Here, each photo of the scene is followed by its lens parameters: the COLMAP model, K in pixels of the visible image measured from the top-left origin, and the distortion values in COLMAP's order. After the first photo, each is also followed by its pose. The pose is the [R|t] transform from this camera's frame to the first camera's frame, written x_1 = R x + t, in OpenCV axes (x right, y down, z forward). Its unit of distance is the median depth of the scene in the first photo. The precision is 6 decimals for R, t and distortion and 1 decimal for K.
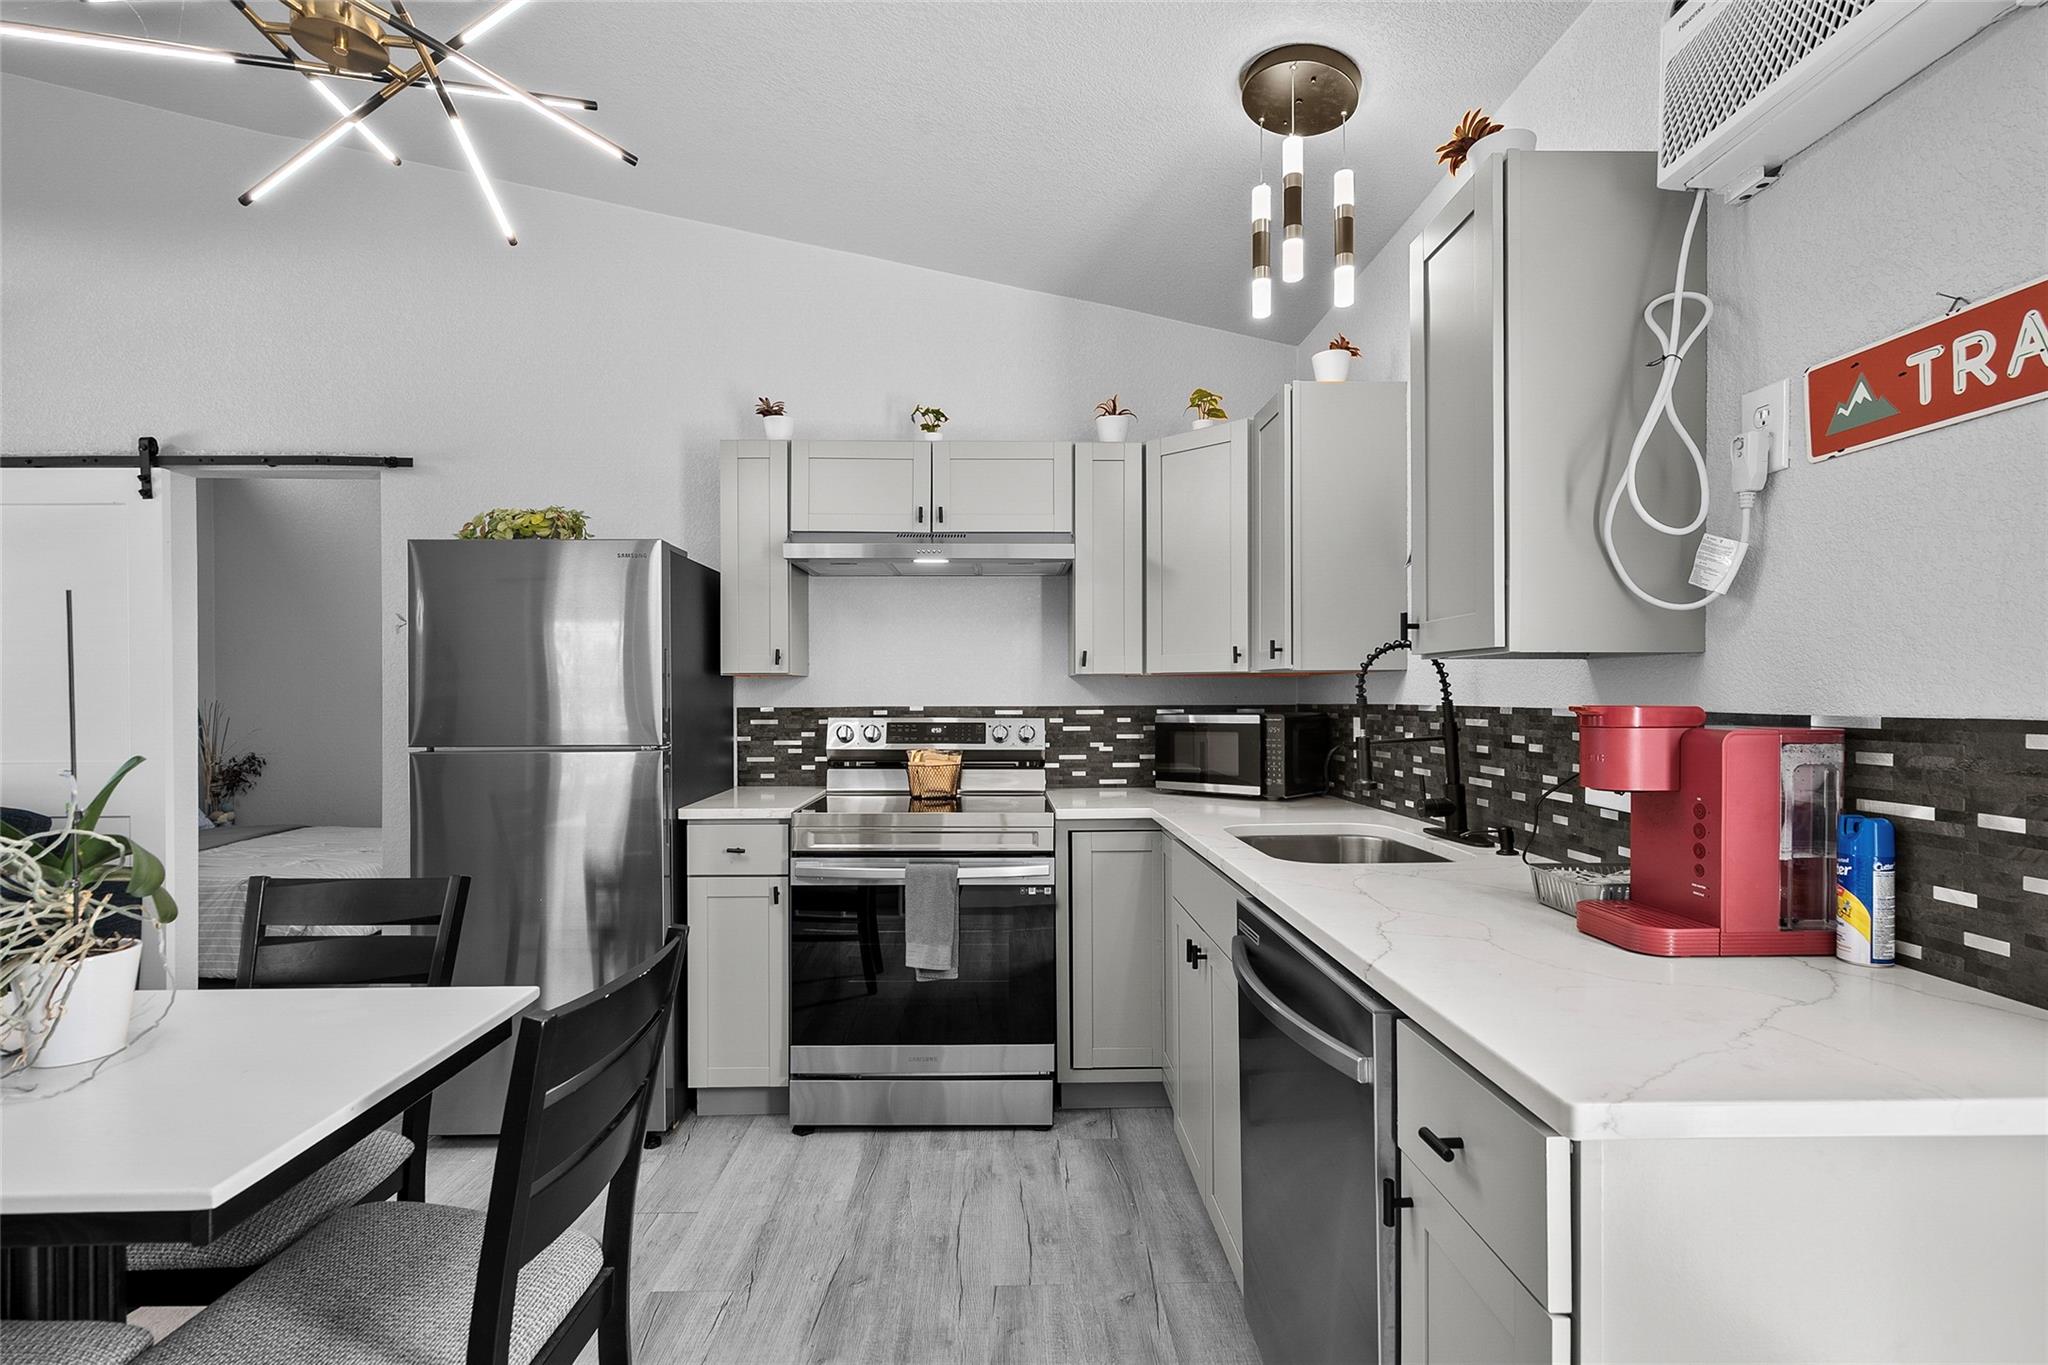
lens RADIAL K [[948.1, 0, 1017.3], [0, 948.1, 693.4], [0, 0, 1]] dist [-0.002727, 0.005033]
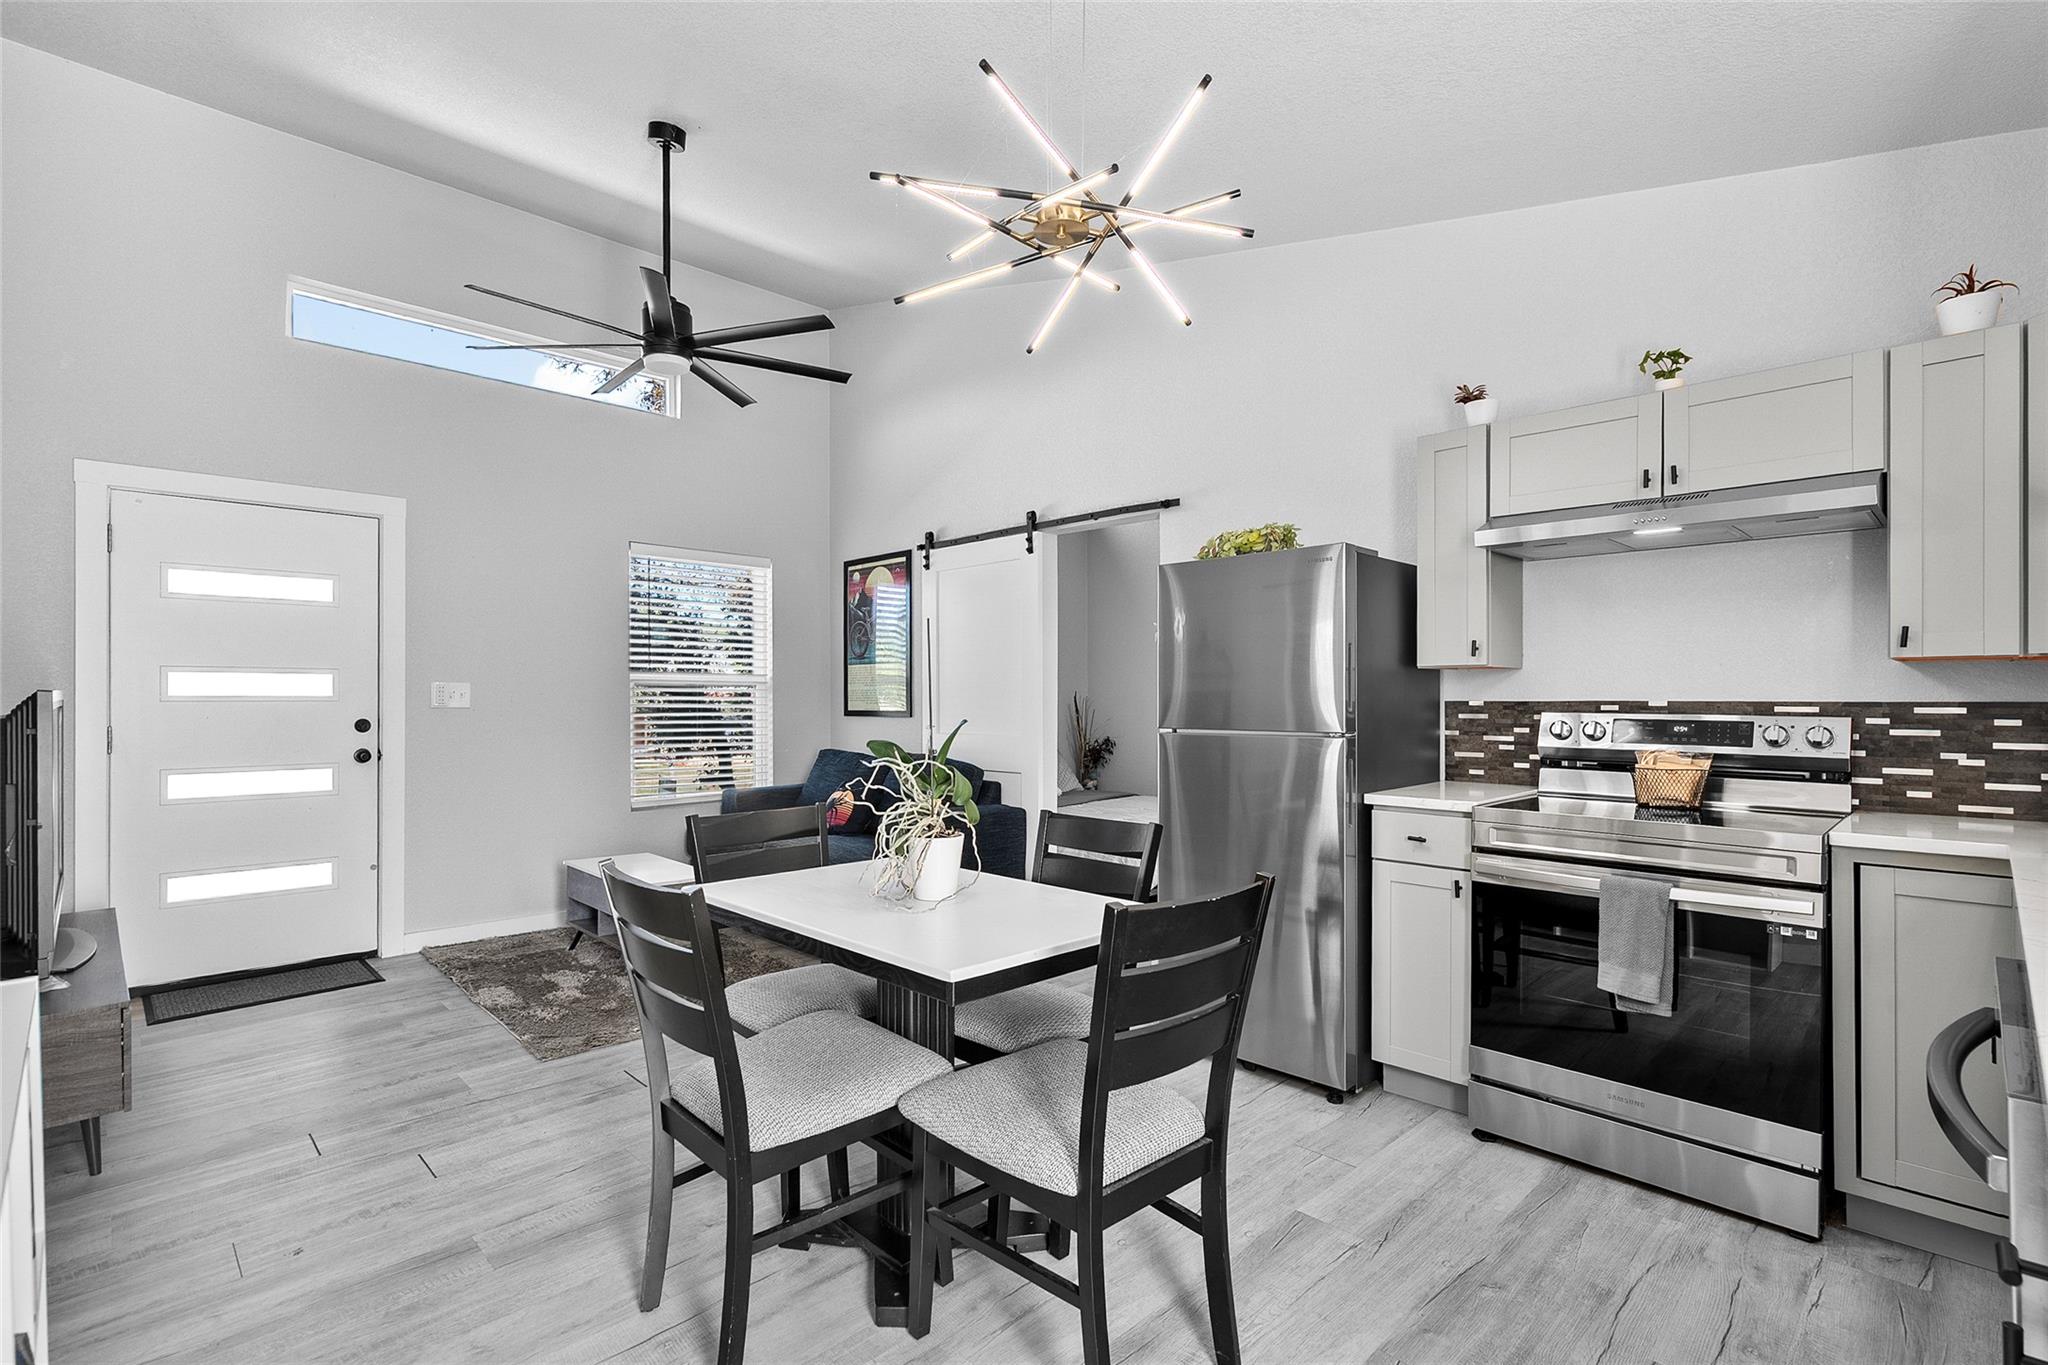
lens RADIAL K [[954.2, 0, 999.5], [0, 954.2, 689.3], [0, 0, 1]] dist [0.000408, 0.006596]
pose [[0.681202, -0.001575, -0.732094, 0.135585], [-0.003181, 0.999982, -0.005112, 0.010478], [0.732088, 0.005811, 0.681185, -0.025900]]
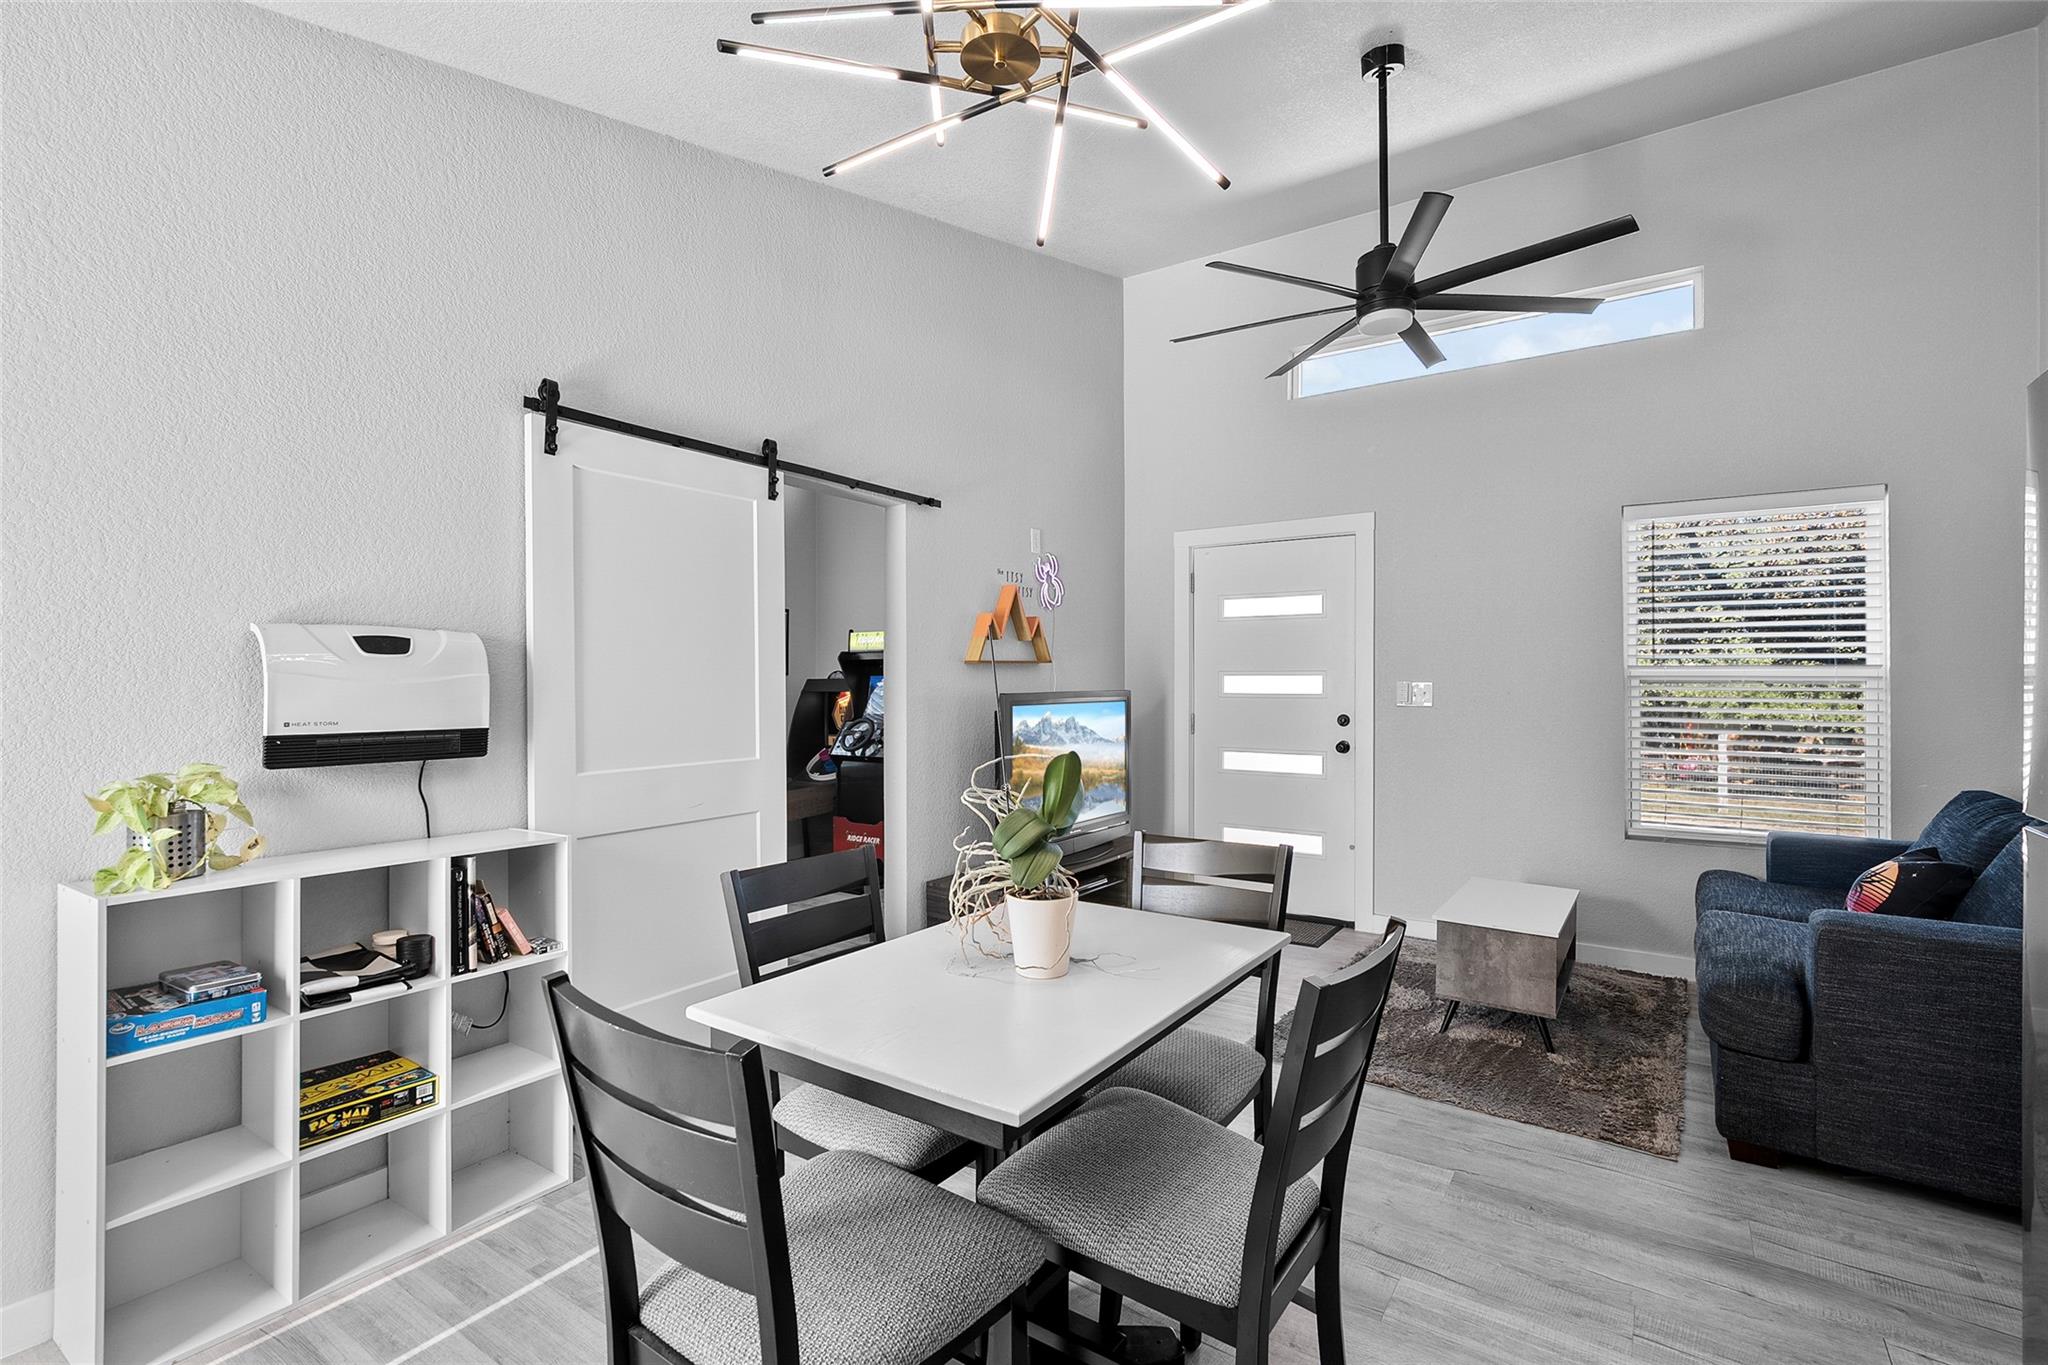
lens RADIAL K [[942.5, 0, 1024.0], [0, 942.5, 682.5], [0, 0, 1]] dist [-0.000675, 0.000056]
pose [[-0.584221, -0.002105, -0.811592, 0.037511], [-0.003347, 0.999994, -0.000185, -0.003083], [0.811588, 0.002609, -0.584225, 0.834489]]
